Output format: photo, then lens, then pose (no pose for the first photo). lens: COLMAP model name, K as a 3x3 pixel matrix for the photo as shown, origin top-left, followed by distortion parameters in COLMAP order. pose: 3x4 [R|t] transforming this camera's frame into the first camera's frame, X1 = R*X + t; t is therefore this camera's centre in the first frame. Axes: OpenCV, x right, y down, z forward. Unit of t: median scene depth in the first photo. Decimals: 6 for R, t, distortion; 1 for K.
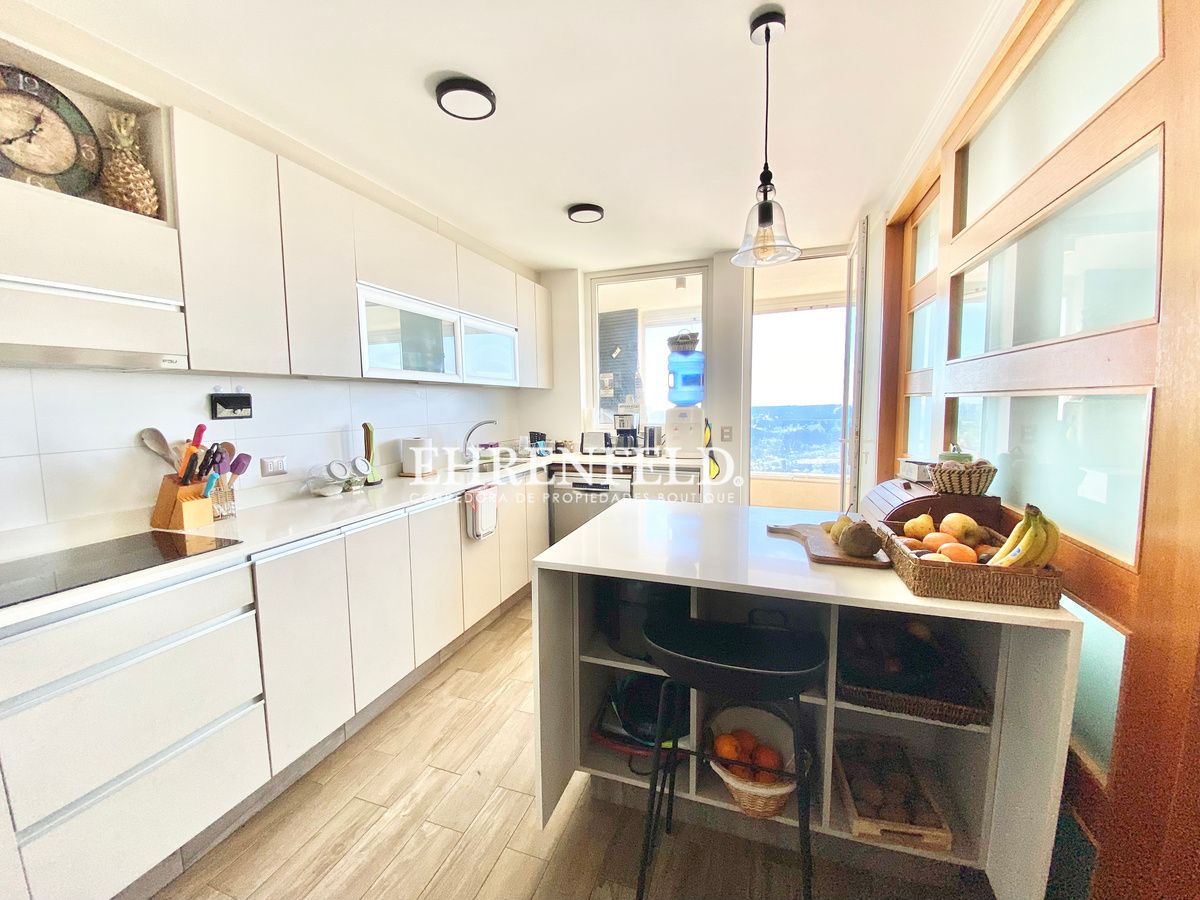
lens RADIAL K [[487.4, 0, 601.2], [0, 487.4, 446.9], [0, 0, 1]] dist [0.018884, -0.017203]
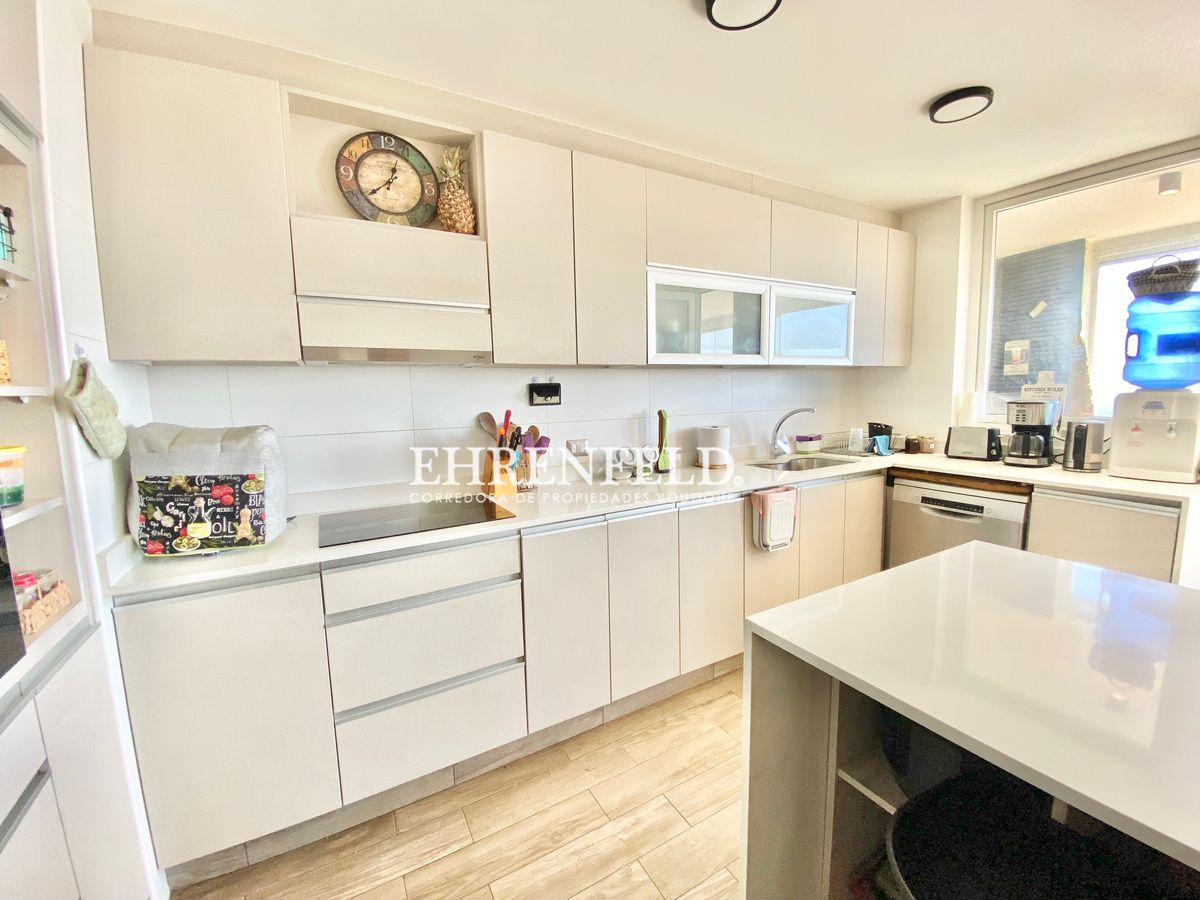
lens RADIAL K [[485.8, 0, 602.2], [0, 485.8, 448.6], [0, 0, 1]] dist [0.045825, -0.038343]
pose [[0.751616, 0.068863, -0.655997, 0.105644], [-0.047287, 0.997602, 0.050544, -0.020282], [0.657904, -0.006970, 0.753069, 0.236629]]
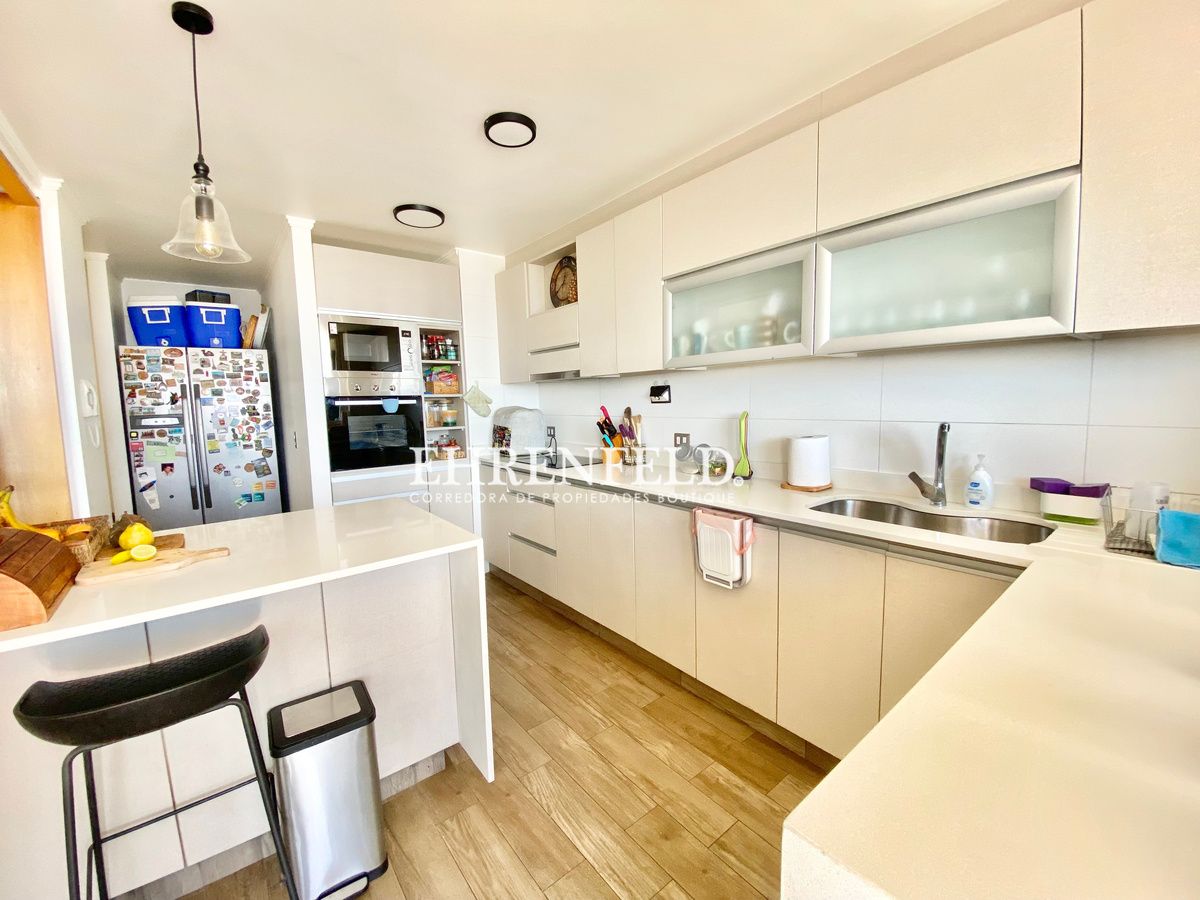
lens RADIAL K [[485.8, 0, 602.2], [0, 485.8, 448.6], [0, 0, 1]] dist [0.045825, -0.038343]
pose [[-0.535692, 0.111382, -0.837035, 0.579368], [-0.048207, 0.985612, 0.162005, -0.153186], [0.843036, 0.127136, -0.522615, 1.672600]]
